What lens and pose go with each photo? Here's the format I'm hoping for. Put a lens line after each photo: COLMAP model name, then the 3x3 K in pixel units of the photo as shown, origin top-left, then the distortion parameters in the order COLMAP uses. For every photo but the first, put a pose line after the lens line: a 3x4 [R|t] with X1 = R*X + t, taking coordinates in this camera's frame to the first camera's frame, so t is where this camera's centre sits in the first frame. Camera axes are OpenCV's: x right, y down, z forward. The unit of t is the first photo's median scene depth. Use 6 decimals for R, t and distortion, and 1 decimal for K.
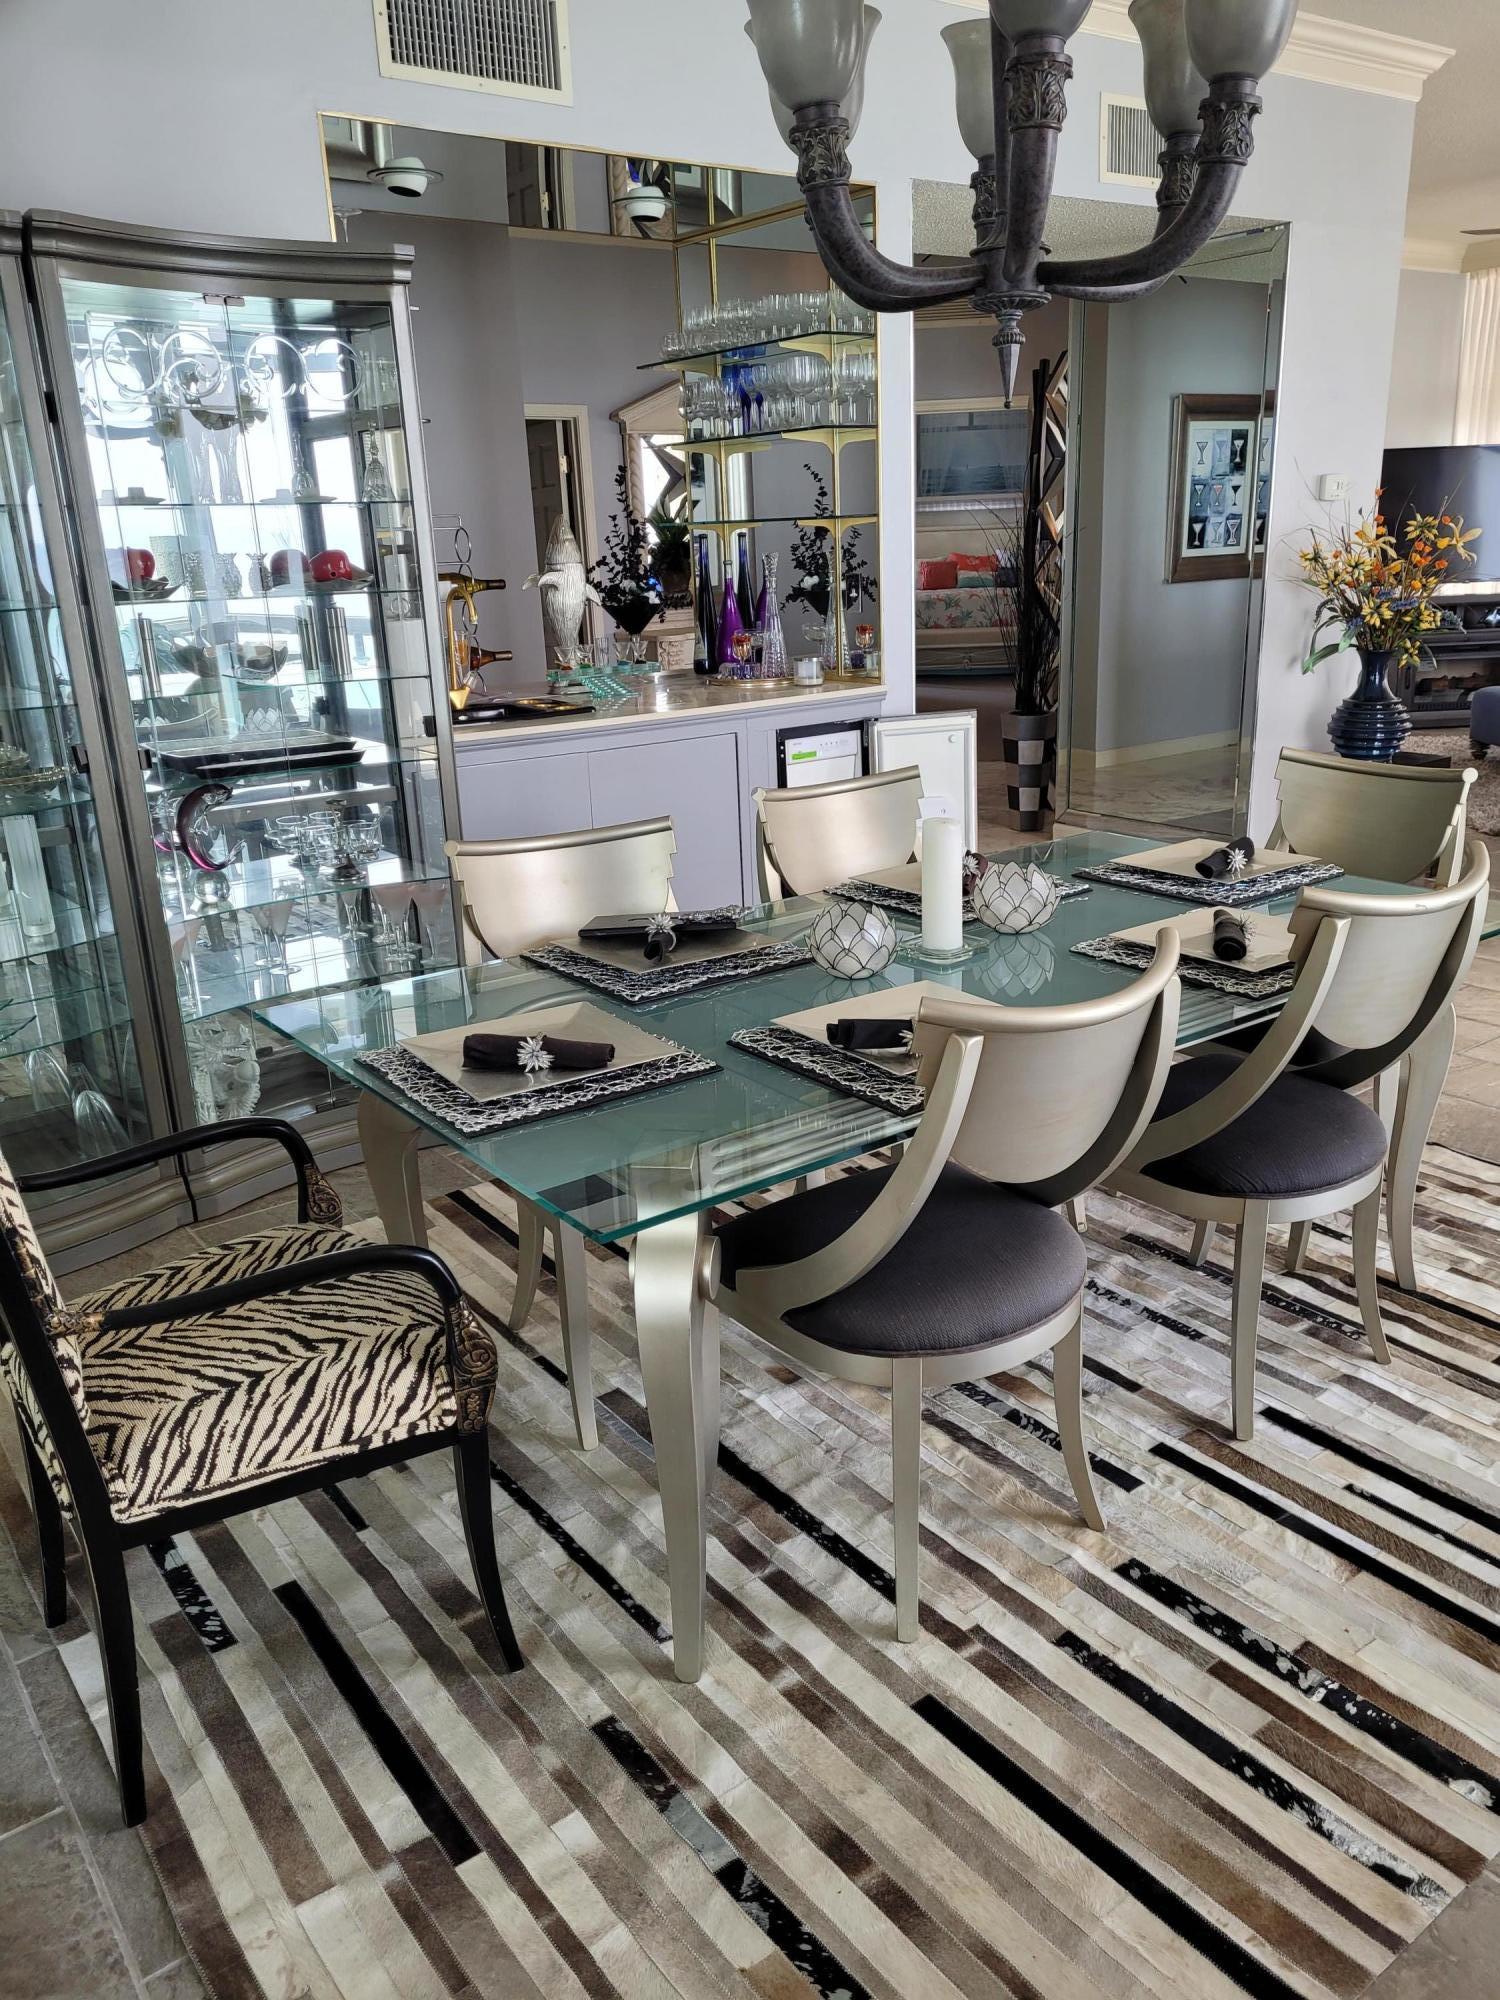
lens RADIAL K [[1523.1, 0, 750.2], [0, 1523.1, 1000.0], [0, 0, 1]] dist [-0.015334, -0.008638]
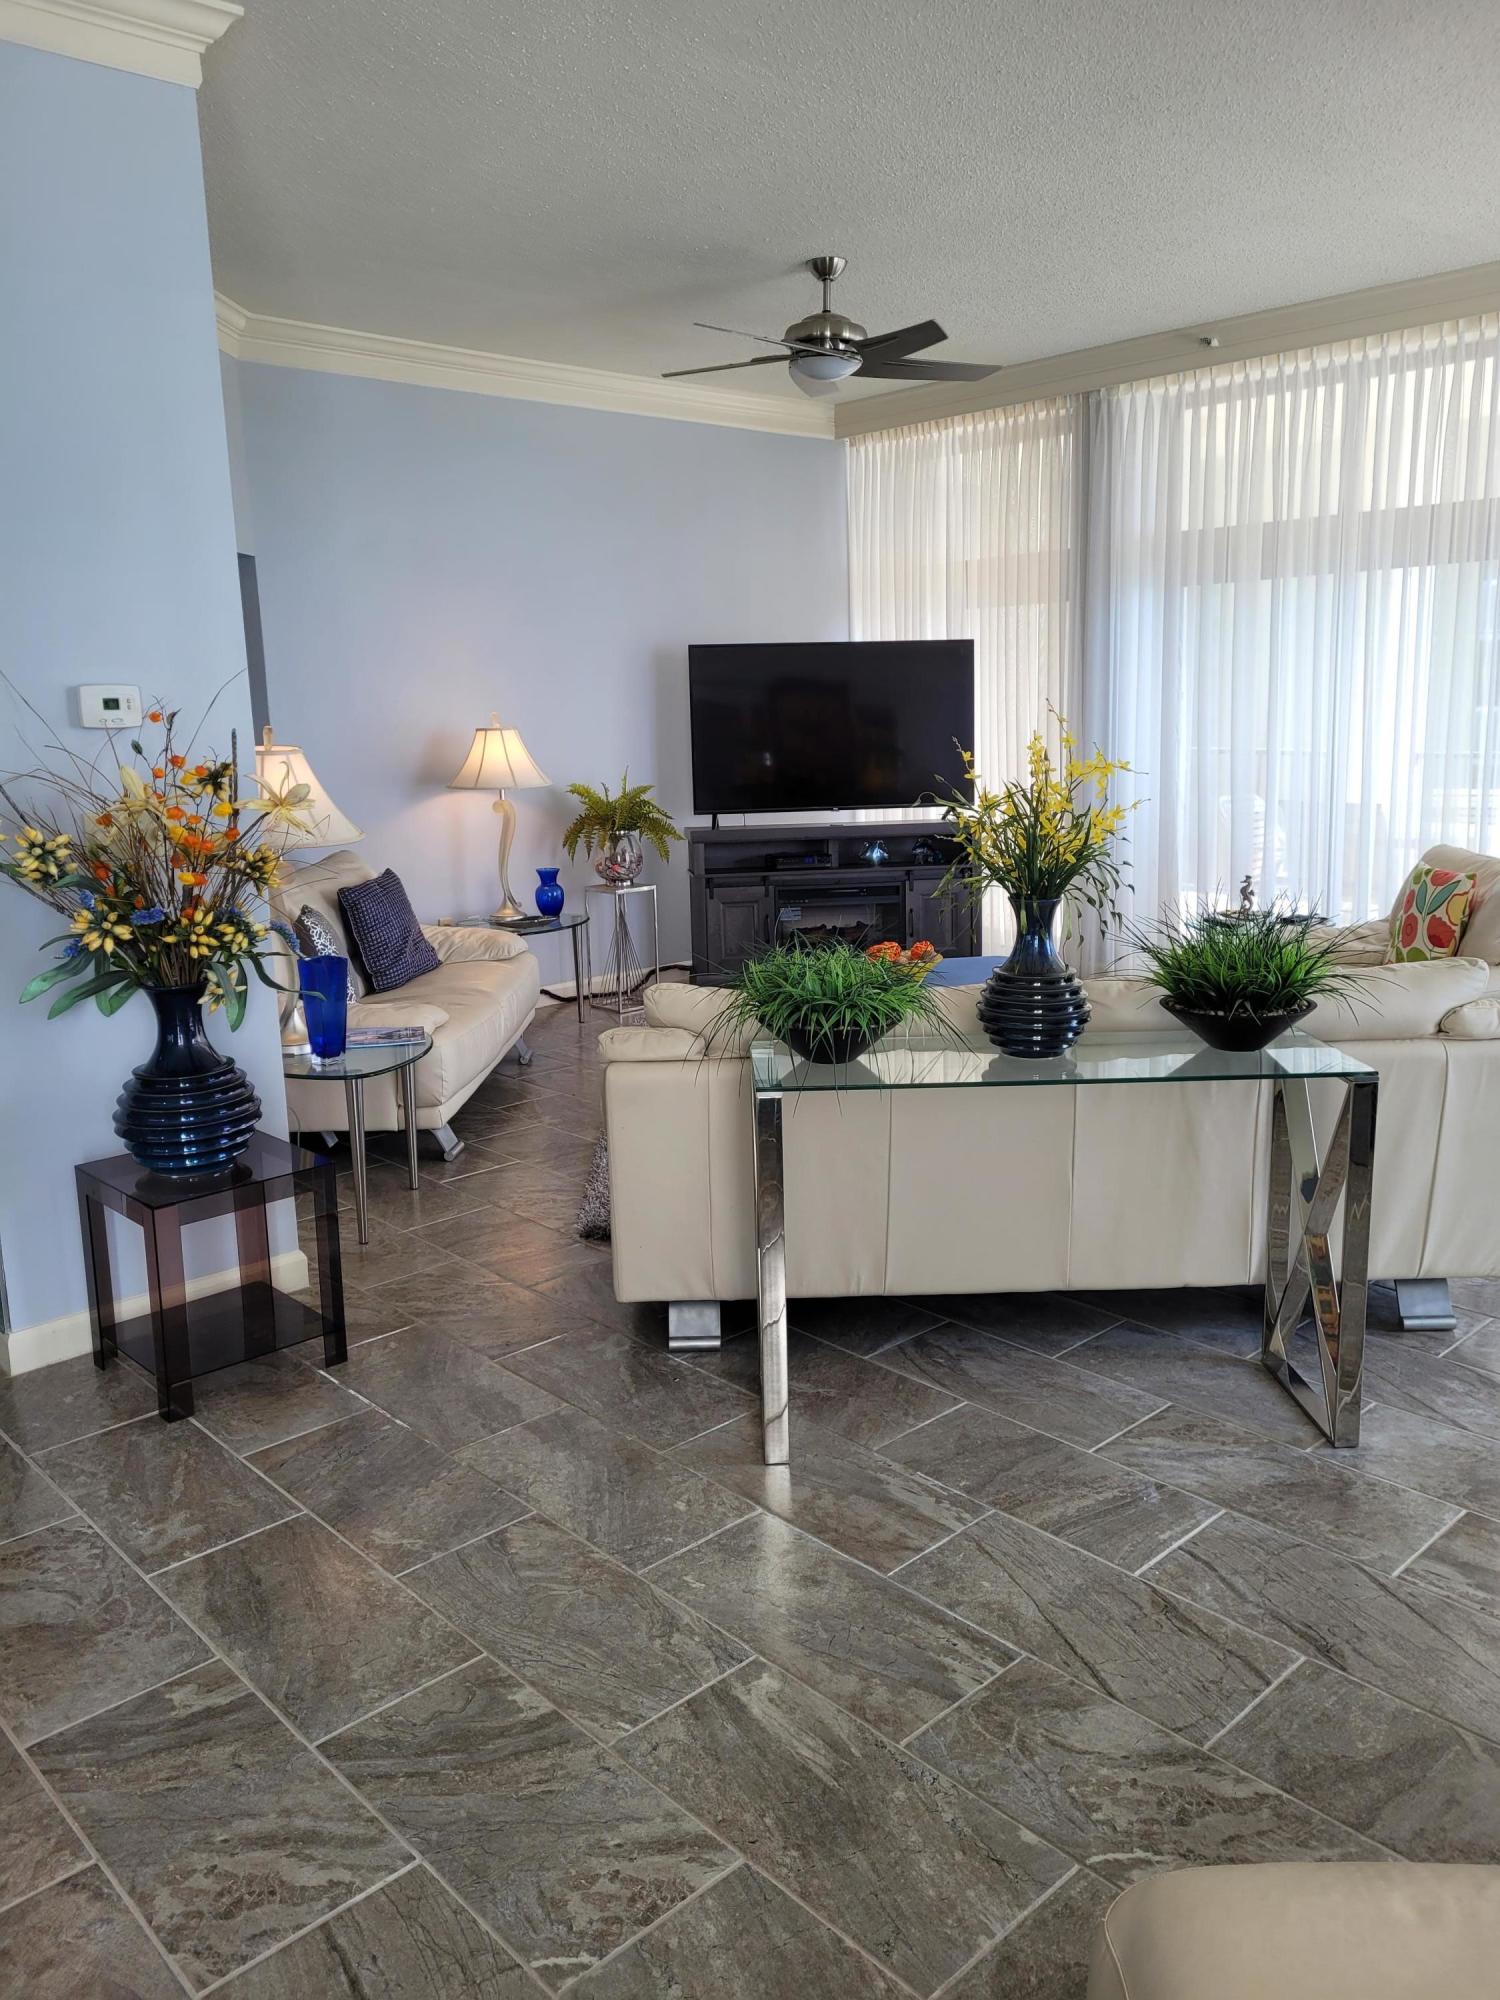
lens RADIAL K [[1523.1, 0, 748.3], [0, 1523.1, 1004.4], [0, 0, 1]] dist [-0.015334, -0.008638]
pose [[0.993791, -0.007078, 0.111039, 0.348053], [0.019962, 0.993123, -0.115357, -0.088022], [-0.109459, 0.116858, 0.987098, 0.241467]]
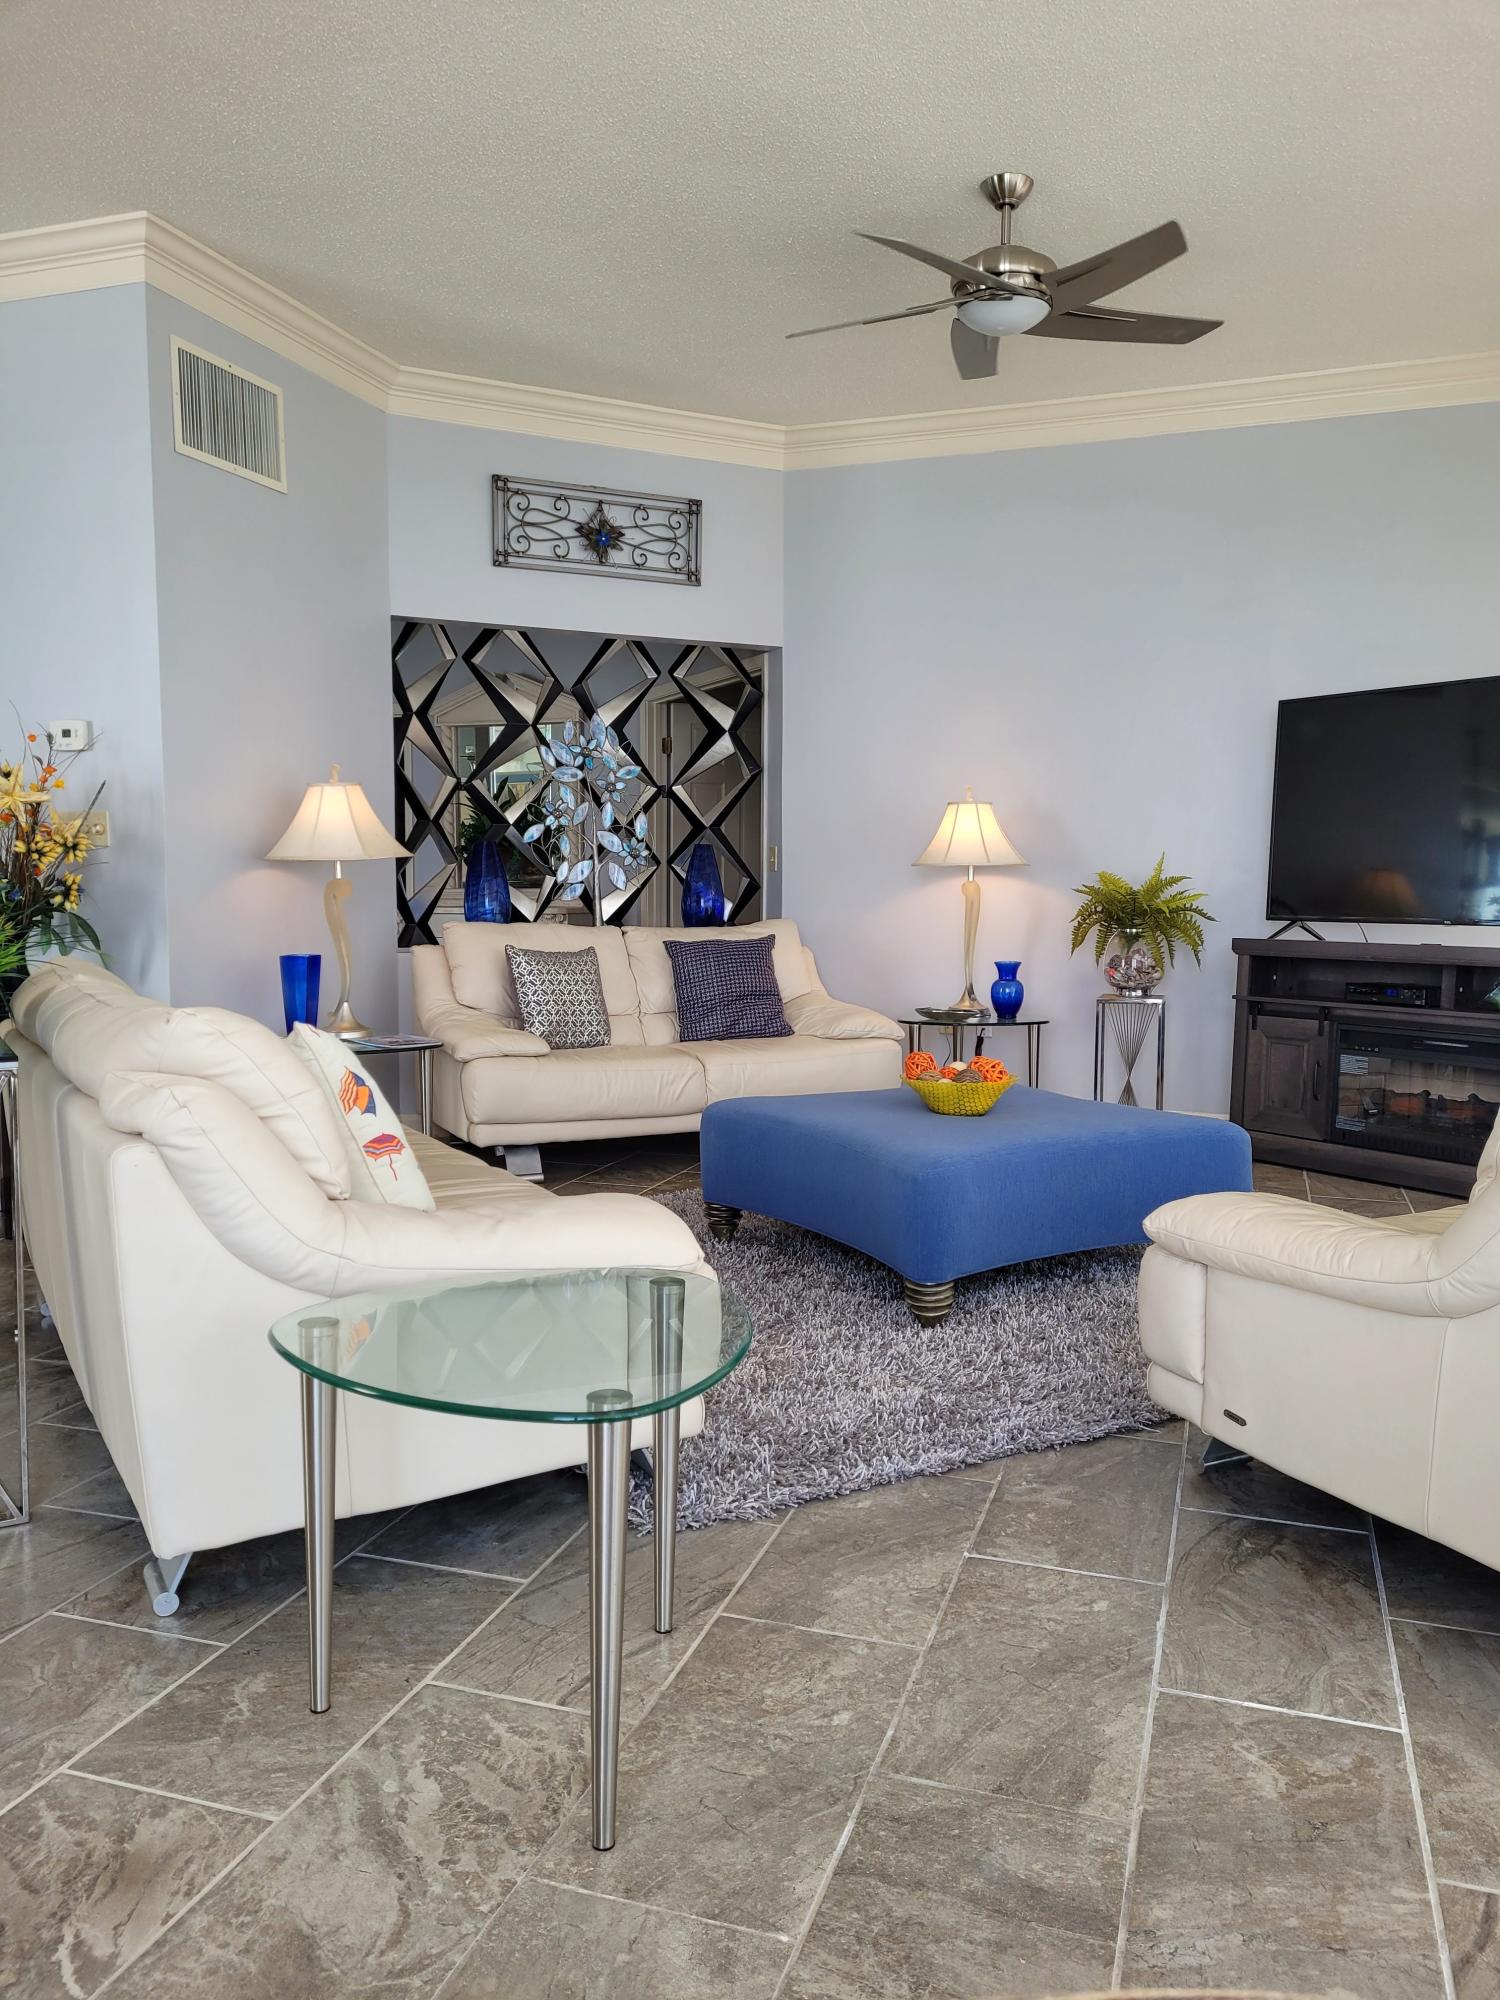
lens RADIAL K [[1523.1, 0, 750.2], [0, 1523.1, 996.7], [0, 0, 1]] dist [-0.015334, -0.008638]
pose [[0.576715, 0.102155, -0.810533, 0.770136], [-0.277303, 0.957724, -0.076602, -0.143869], [0.768442, 0.268941, 0.580662, 0.507259]]
